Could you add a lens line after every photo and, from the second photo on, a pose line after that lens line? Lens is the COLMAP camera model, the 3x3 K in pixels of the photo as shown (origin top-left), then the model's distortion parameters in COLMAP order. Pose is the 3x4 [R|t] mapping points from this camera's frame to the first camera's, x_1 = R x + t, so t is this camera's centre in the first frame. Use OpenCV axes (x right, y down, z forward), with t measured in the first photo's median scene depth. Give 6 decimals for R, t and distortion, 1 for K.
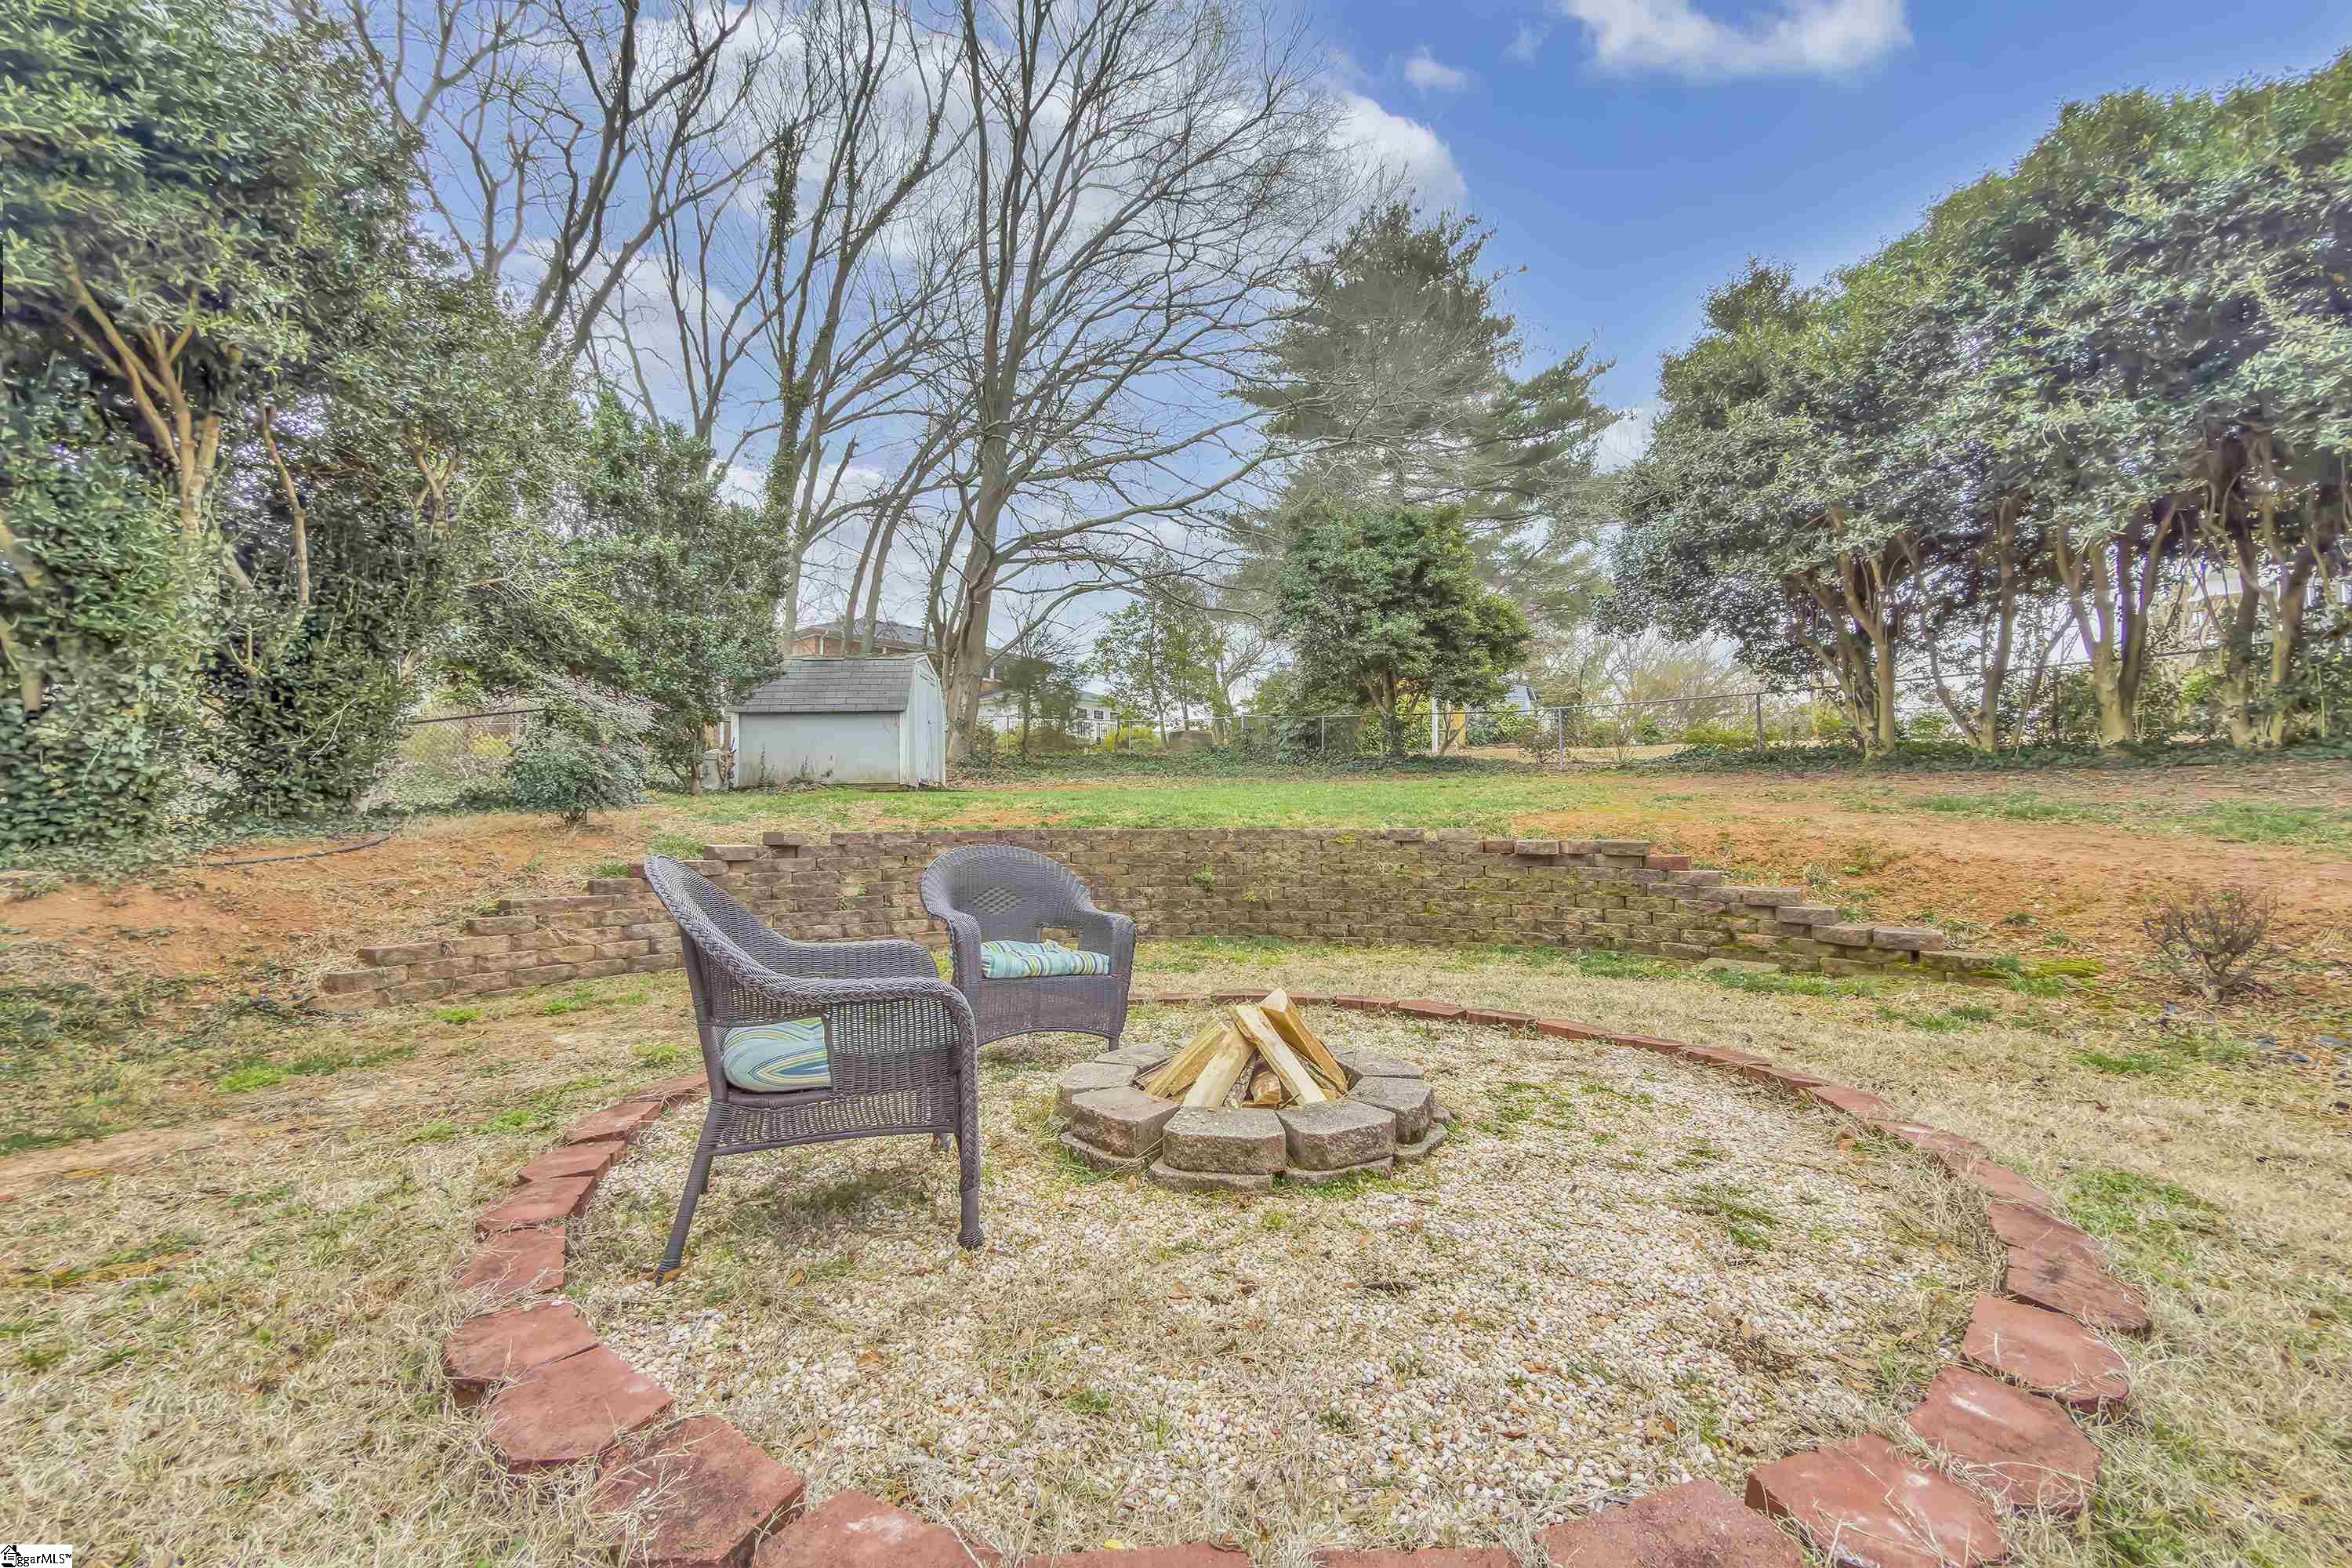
lens RADIAL K [[963.3, 0, 1172.7], [0, 963.3, 772.8], [0, 0, 1]] dist [-0.002463, 0.000036]
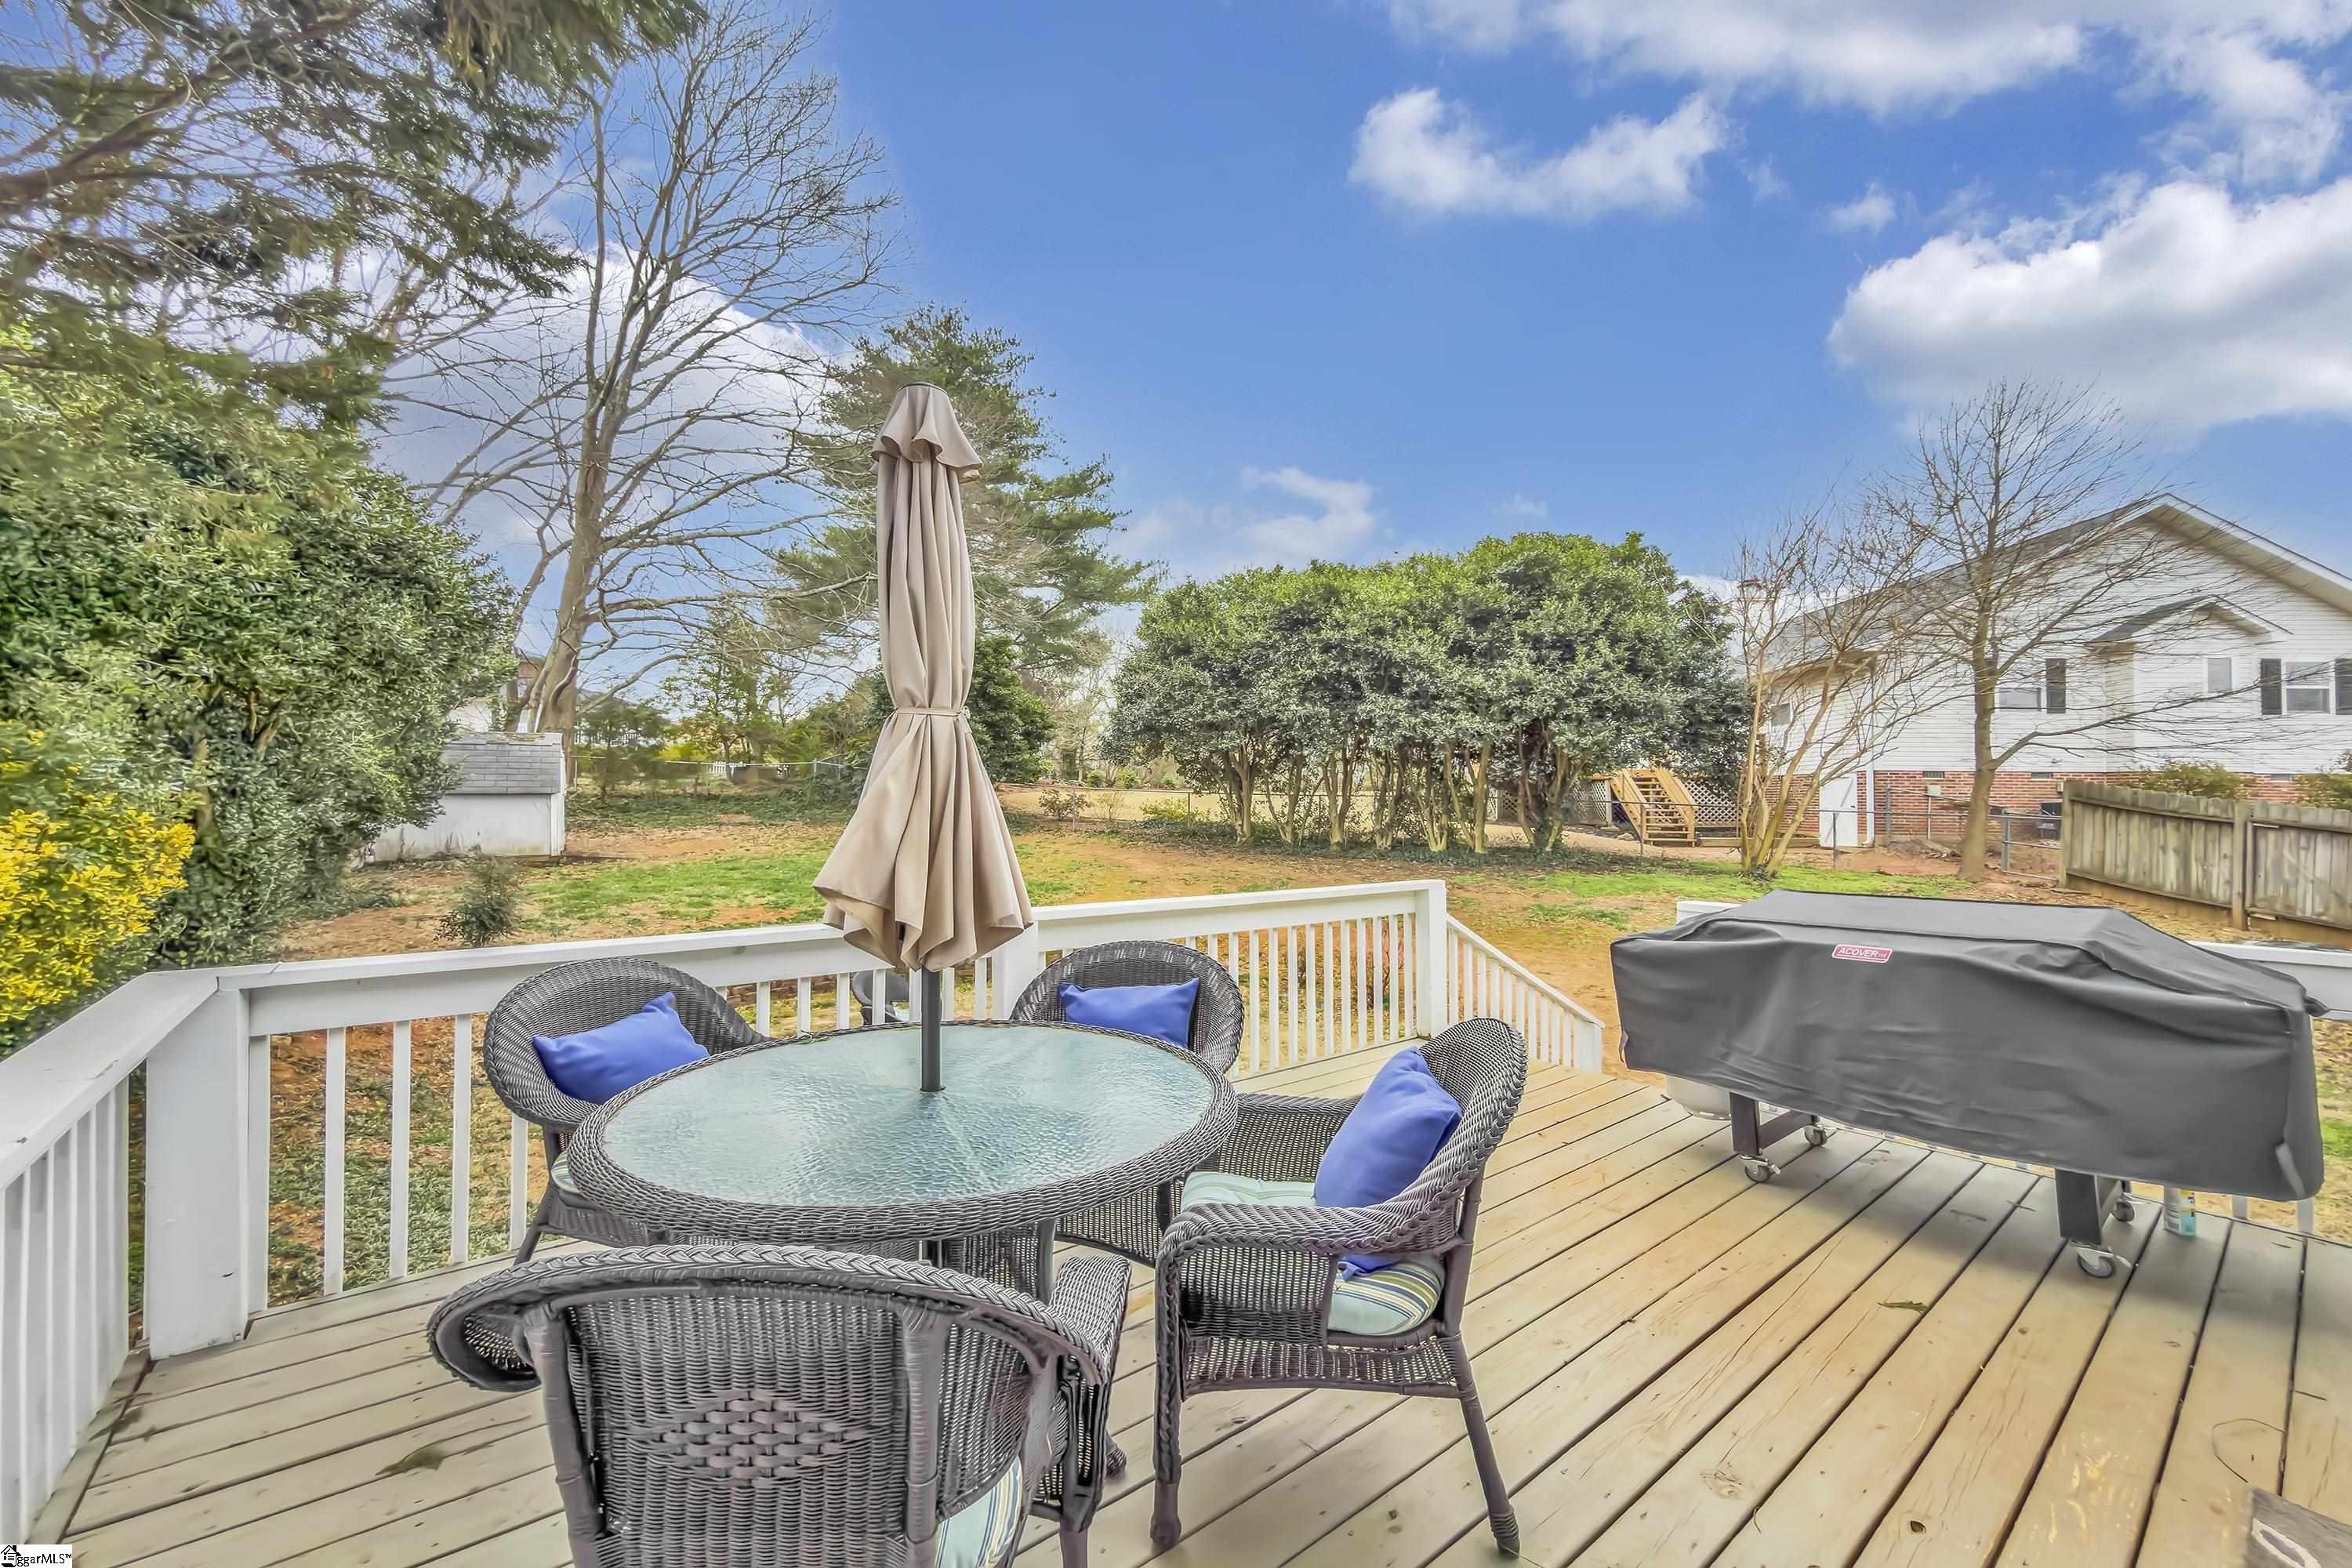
lens RADIAL K [[963.3, 0, 1182.4], [0, 963.3, 797.2], [0, 0, 1]] dist [-0.002463, 0.000036]
pose [[0.873186, 0.012777, 0.487219, -0.277715], [-0.031585, 0.999038, 0.030407, -0.181353], [-0.486362, -0.041940, 0.872750, -0.587084]]
